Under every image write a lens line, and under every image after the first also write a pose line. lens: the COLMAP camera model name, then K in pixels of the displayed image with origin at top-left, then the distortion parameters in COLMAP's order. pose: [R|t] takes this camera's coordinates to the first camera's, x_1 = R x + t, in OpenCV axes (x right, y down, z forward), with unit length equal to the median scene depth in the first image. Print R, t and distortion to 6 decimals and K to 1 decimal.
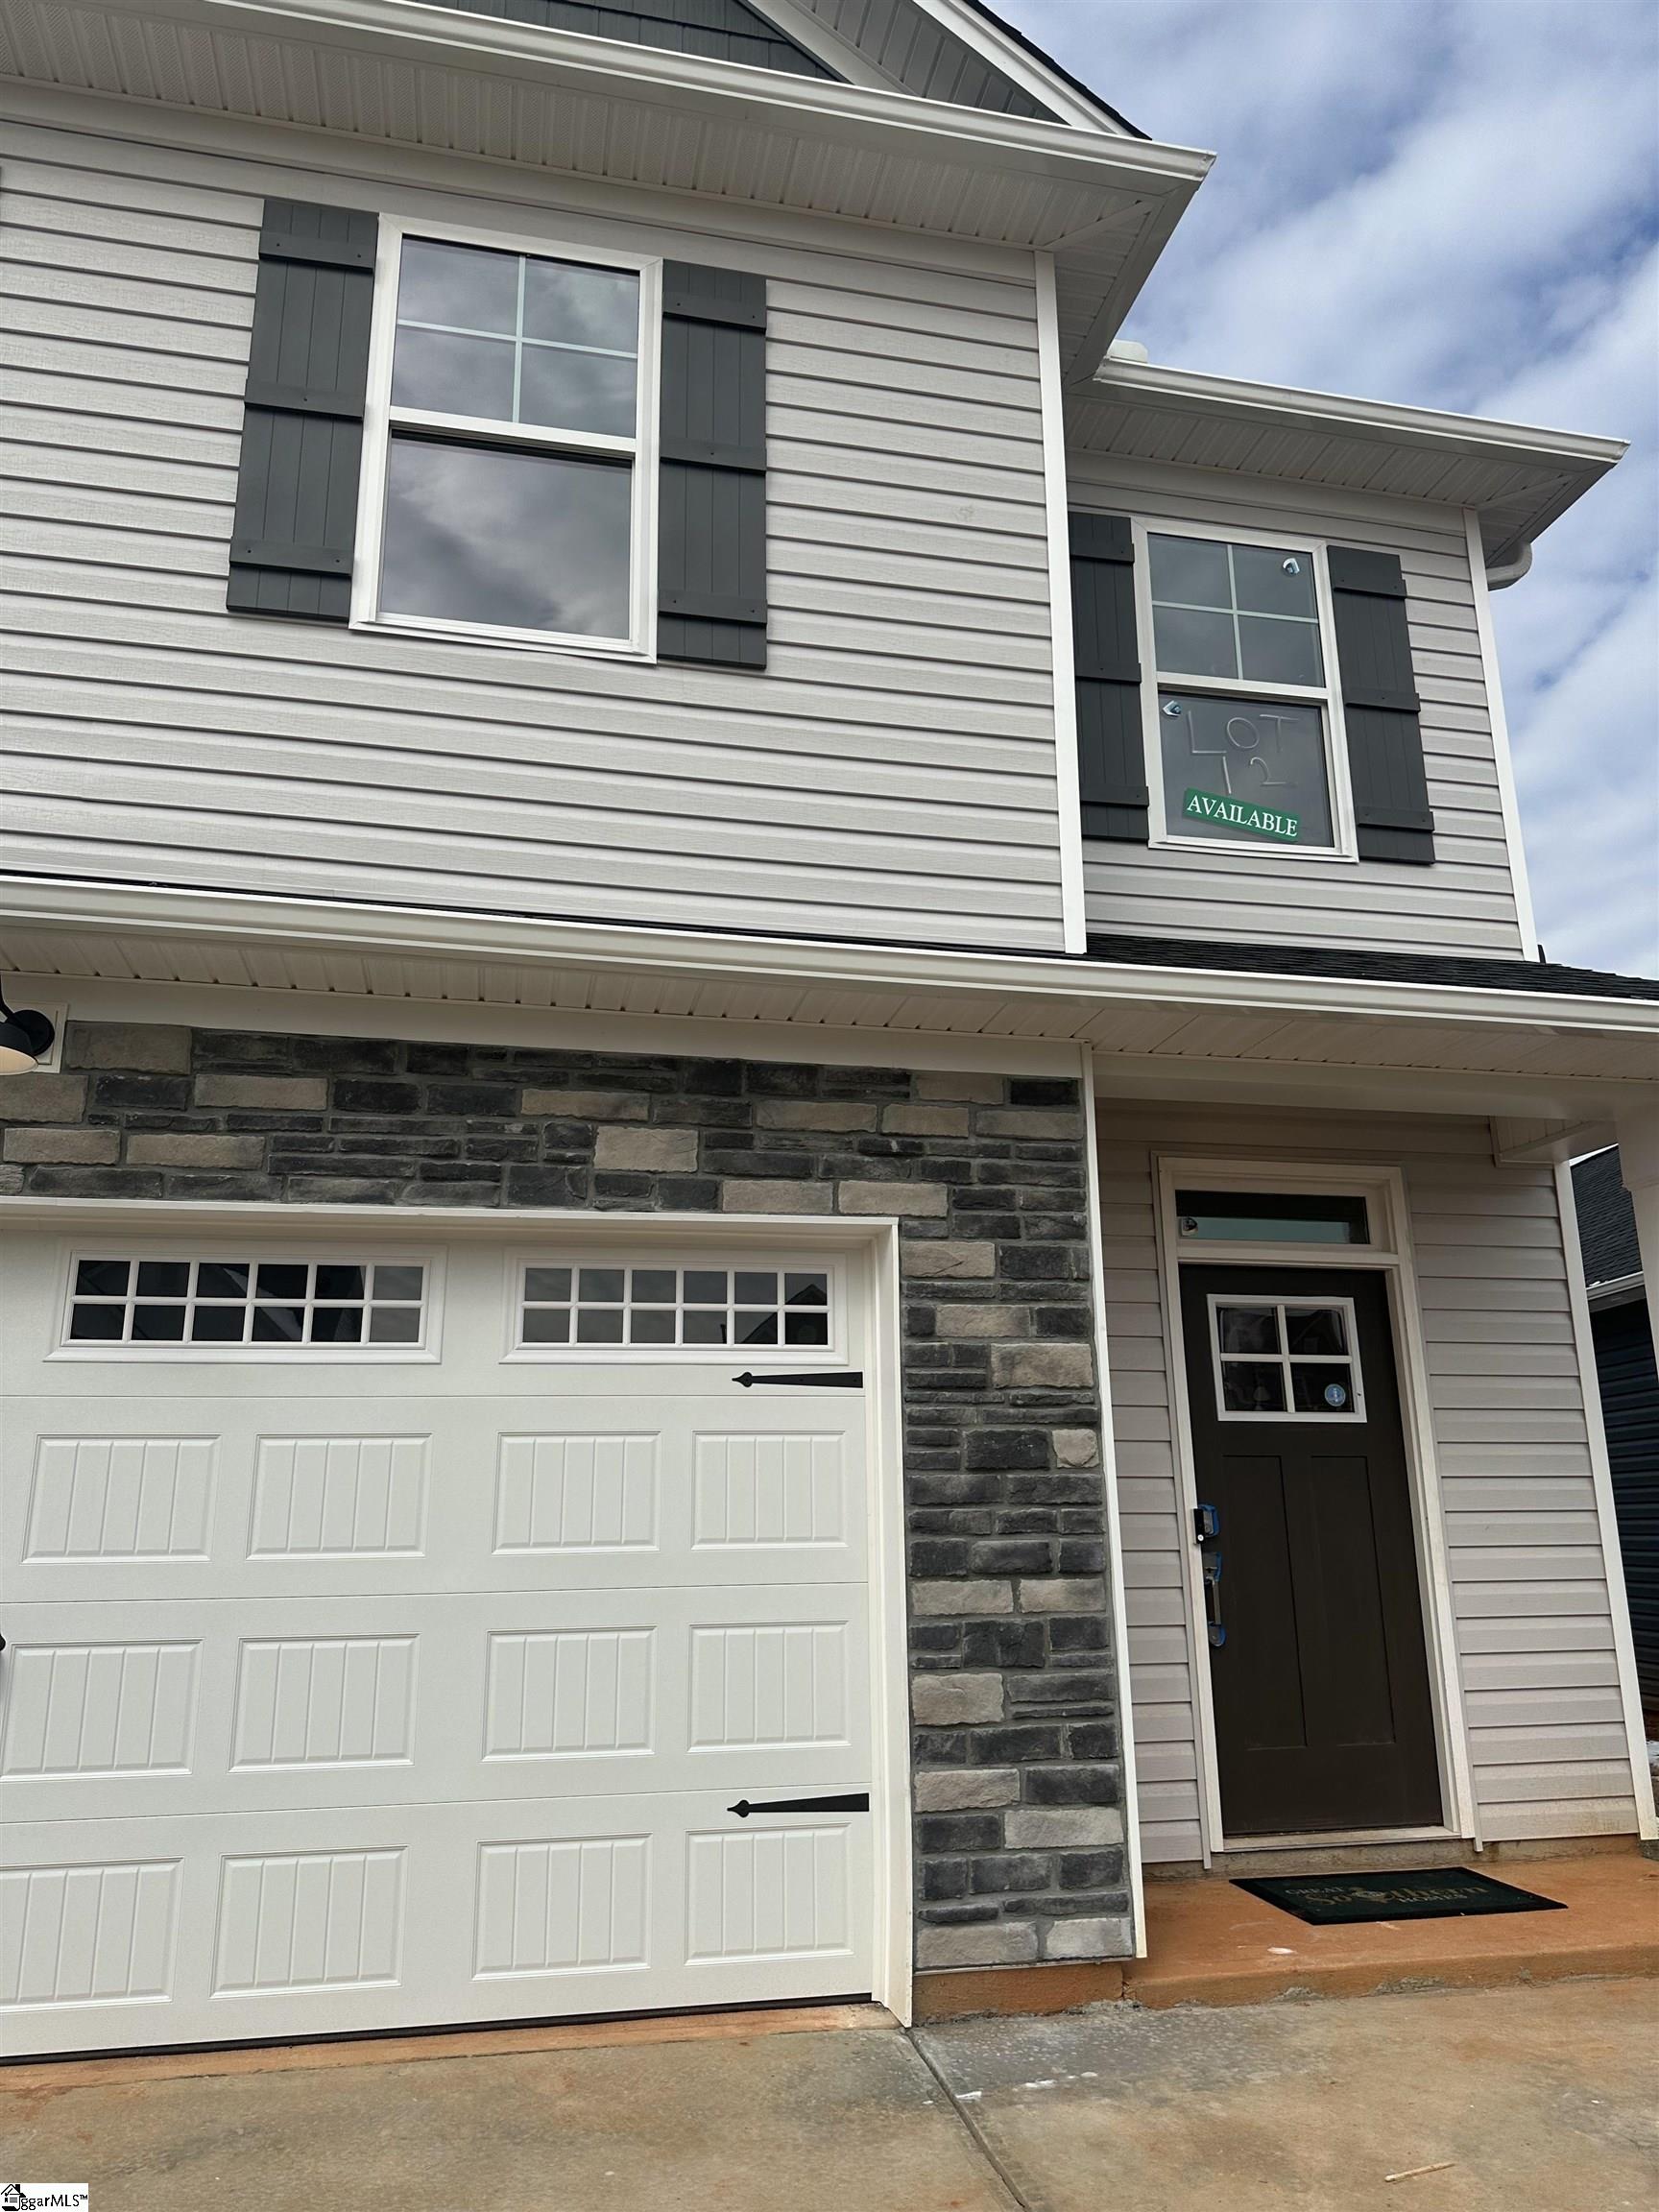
lens RADIAL K [[1462.8, 0, 824.0], [0, 1462.8, 1122.0], [0, 0, 1]] dist [0.110009, -0.164429]
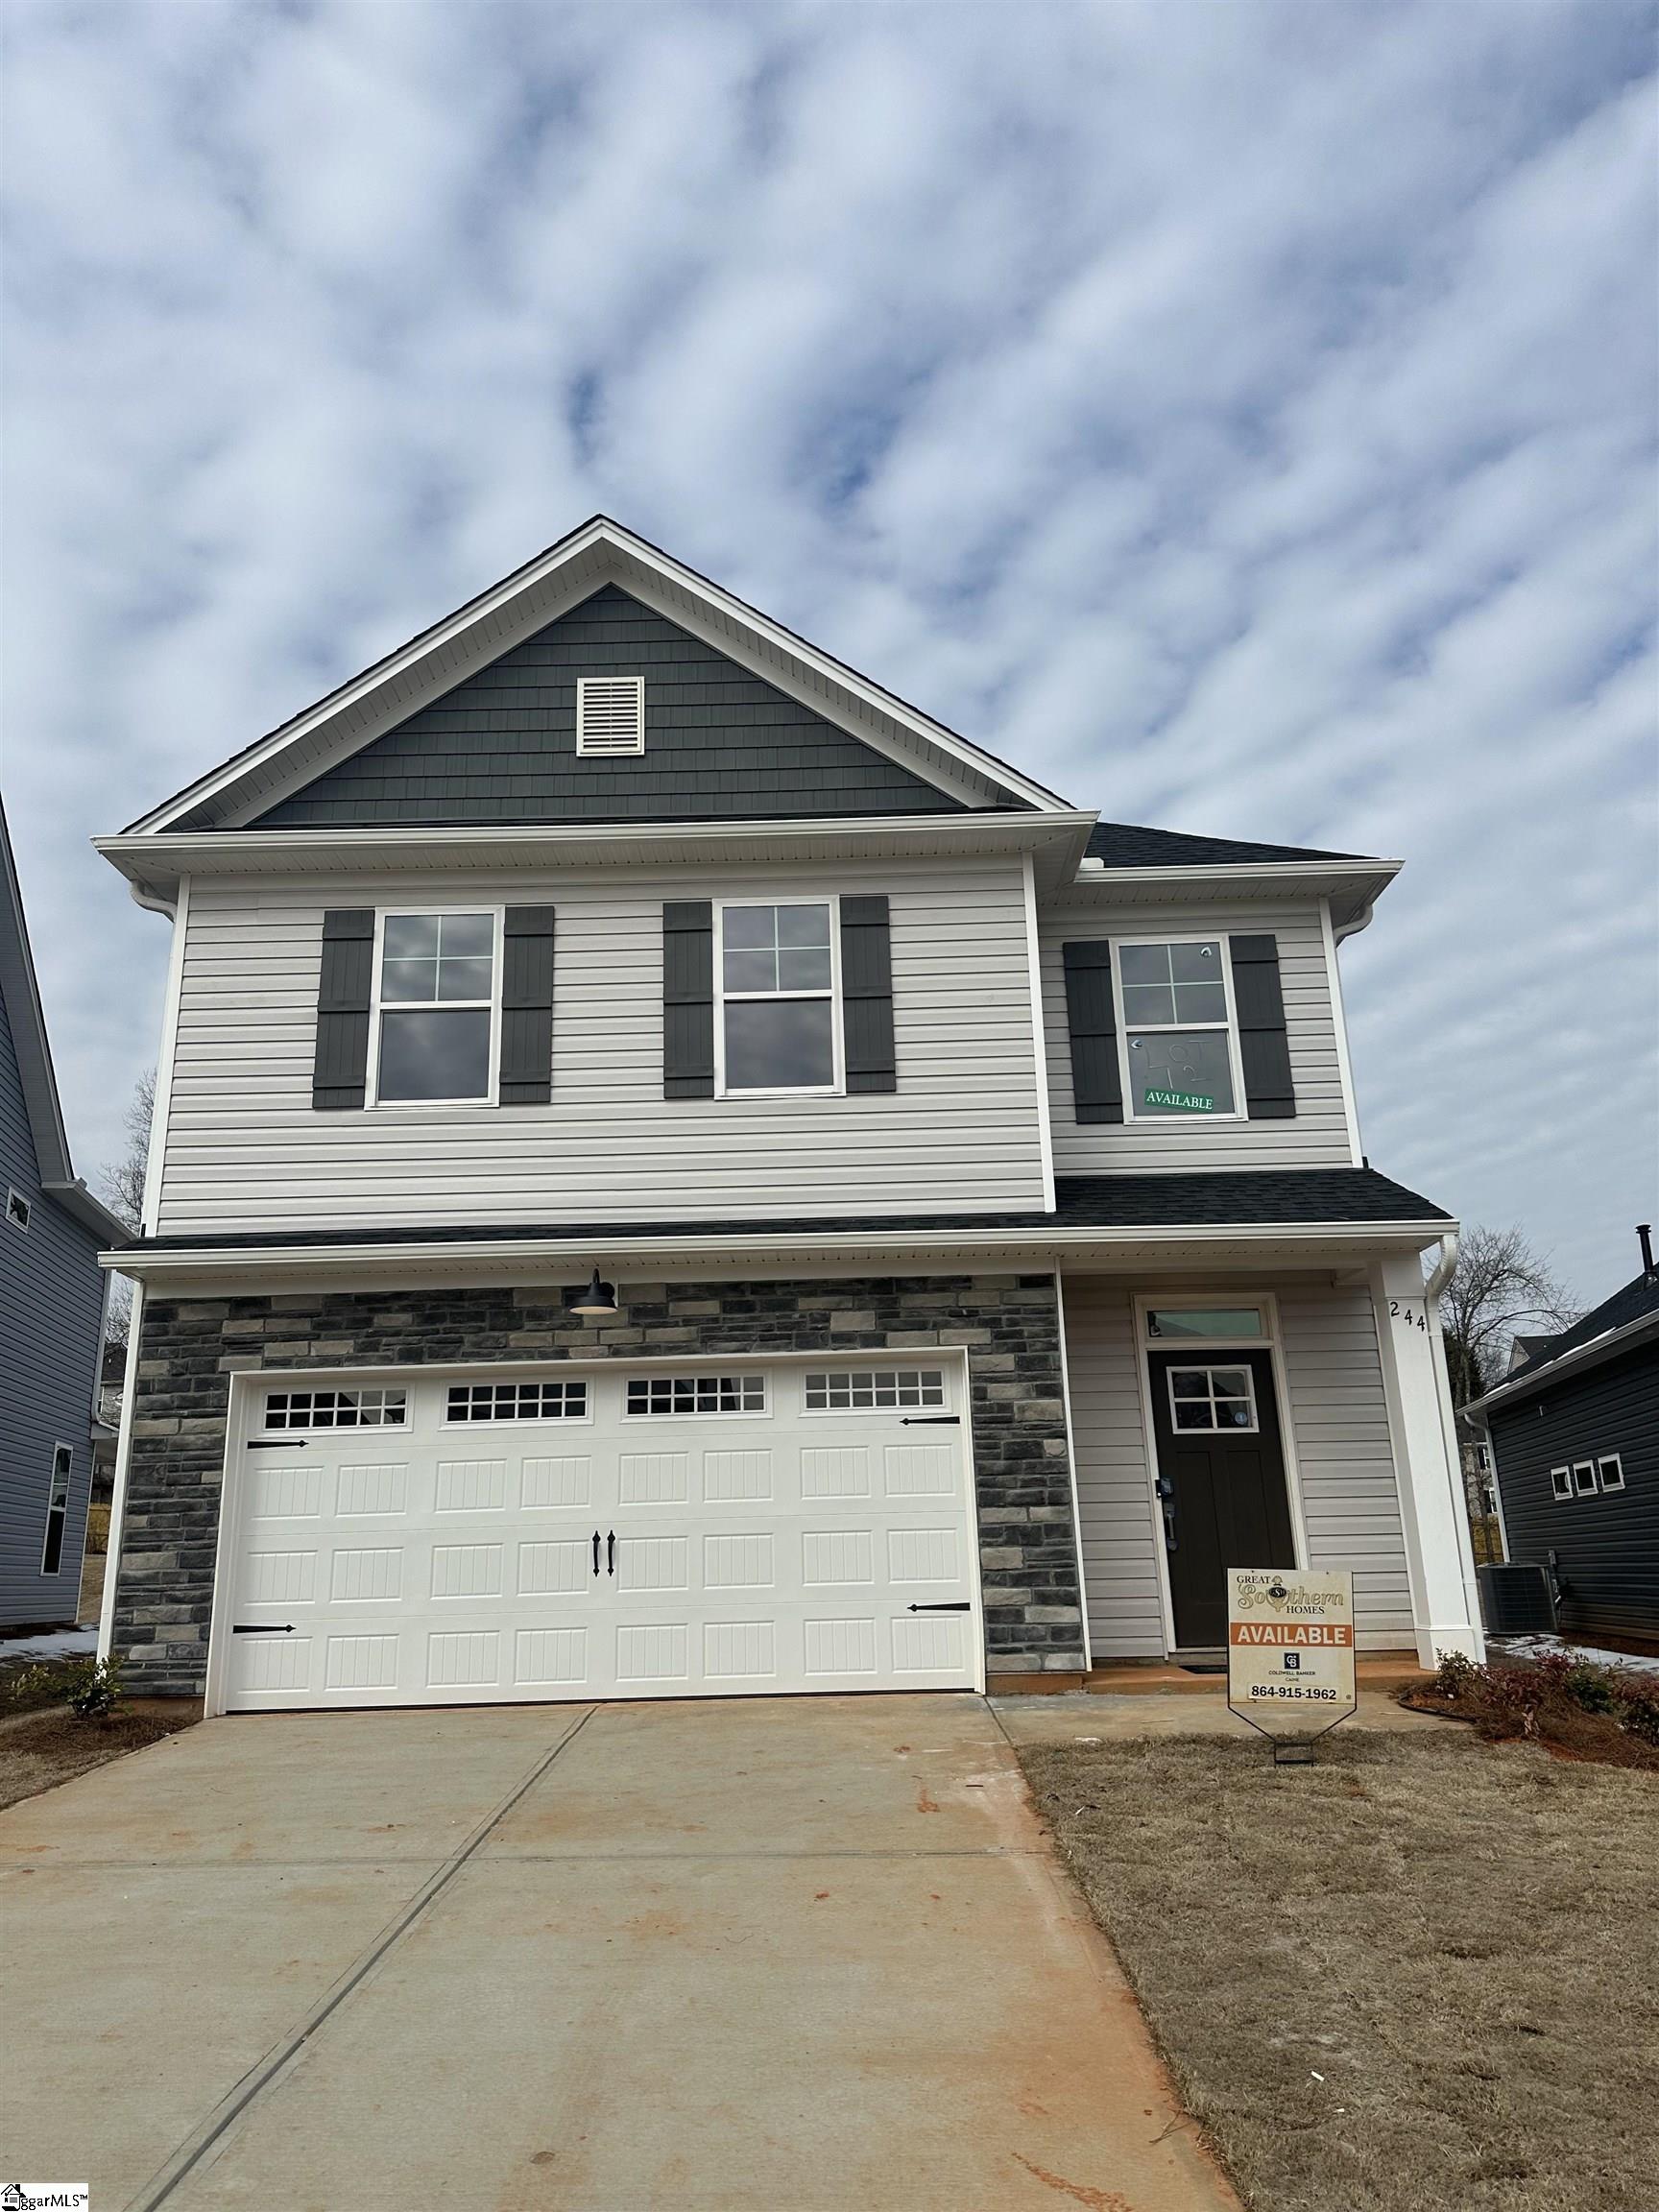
lens RADIAL K [[1462.8, 0, 824.0], [0, 1462.8, 1122.0], [0, 0, 1]] dist [0.110009, -0.164429]
pose [[0.971235, -0.080550, -0.224084, 0.364759], [0.075197, 0.996644, -0.032337, -0.215936], [0.225937, 0.014557, 0.974033, -1.213963]]
